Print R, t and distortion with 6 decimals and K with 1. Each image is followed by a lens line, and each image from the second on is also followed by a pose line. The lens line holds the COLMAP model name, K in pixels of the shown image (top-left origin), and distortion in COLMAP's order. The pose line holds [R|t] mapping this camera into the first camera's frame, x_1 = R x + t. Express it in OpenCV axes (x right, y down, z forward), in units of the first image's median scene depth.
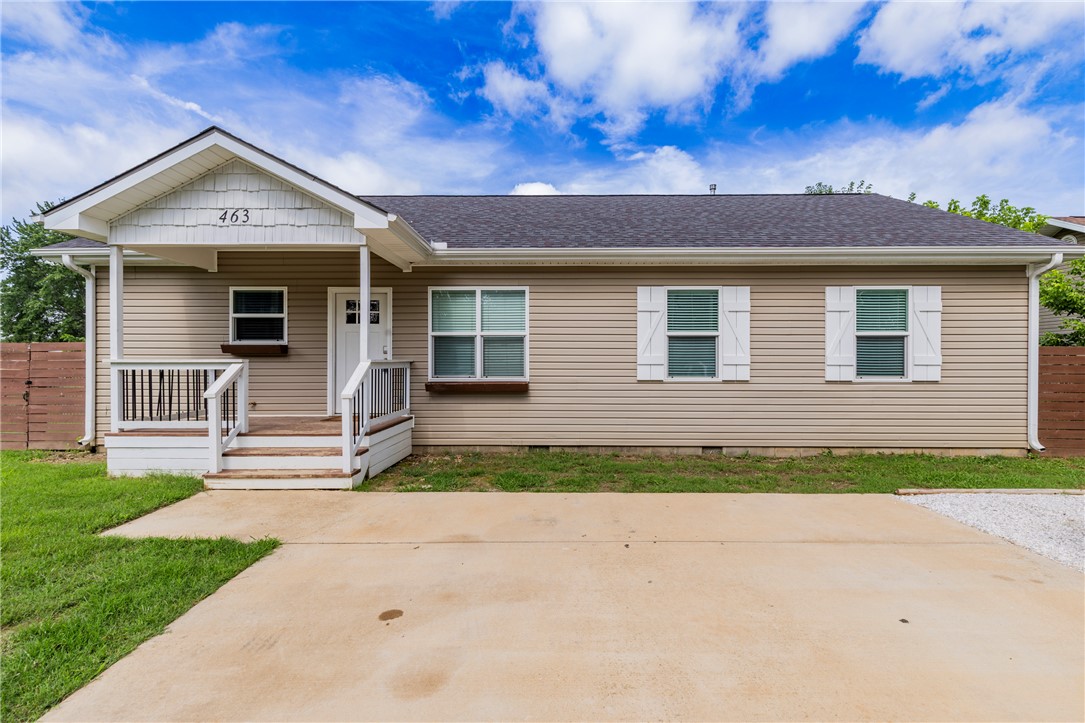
lens RADIAL K [[489.3, 0, 549.3], [0, 489.3, 362.1], [0, 0, 1]] dist [0.008423, 0.000675]
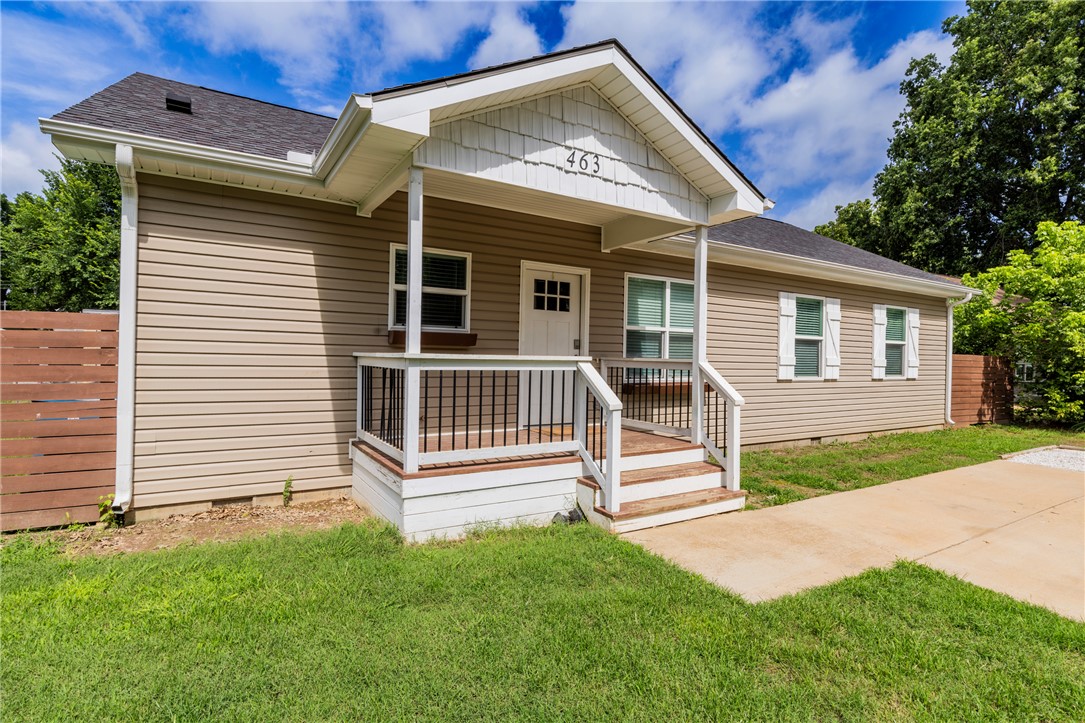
lens RADIAL K [[548.3, 0, 544.5], [0, 548.3, 357.1], [0, 0, 1]] dist [0.002768, -0.000199]
pose [[0.841382, 0.014804, 0.540238, -0.896695], [-0.016322, 0.999865, -0.001978, -0.001768], [-0.540195, -0.007153, 0.841510, 0.271059]]
